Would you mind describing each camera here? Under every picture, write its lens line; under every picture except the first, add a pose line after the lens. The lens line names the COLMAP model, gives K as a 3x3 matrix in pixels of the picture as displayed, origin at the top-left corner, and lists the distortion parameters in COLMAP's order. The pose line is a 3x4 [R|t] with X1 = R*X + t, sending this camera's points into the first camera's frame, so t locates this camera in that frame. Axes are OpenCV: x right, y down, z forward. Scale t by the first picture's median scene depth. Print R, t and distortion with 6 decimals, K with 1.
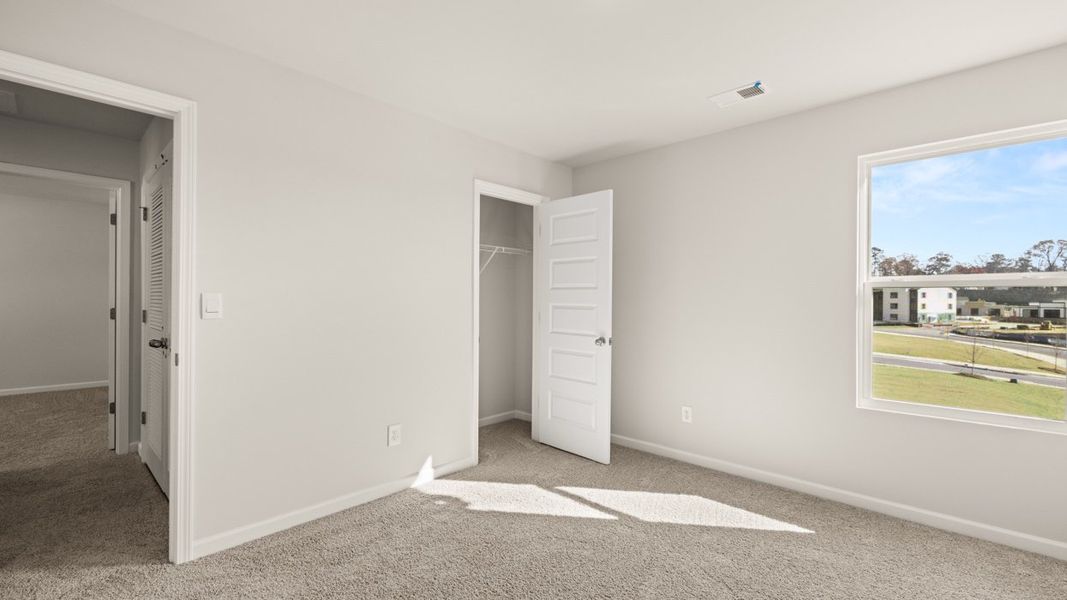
lens RADIAL K [[443.3, 0, 533.5], [0, 443.3, 300.0], [0, 0, 1]] dist [-0.000445, -0.000034]
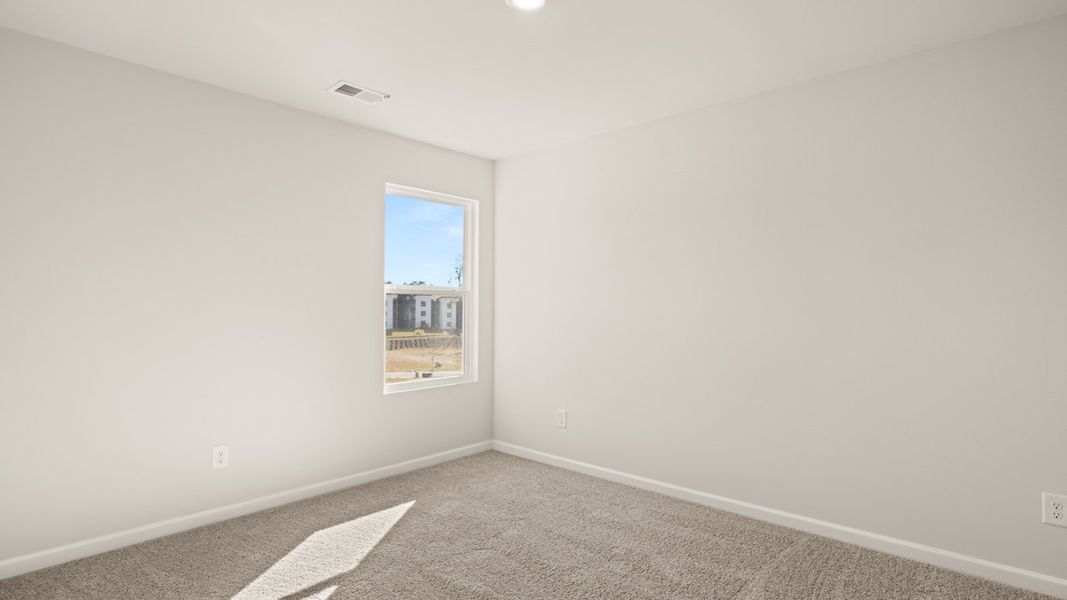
lens RADIAL K [[521.1, 0, 530.3], [0, 521.1, 296.1], [0, 0, 1]] dist [0.001684, 0.000493]
pose [[0.009513, 0.013089, 0.999869, -0.705013], [-0.006077, 0.999897, -0.013031, -0.003844], [-0.999936, -0.005952, 0.009591, 0.636804]]
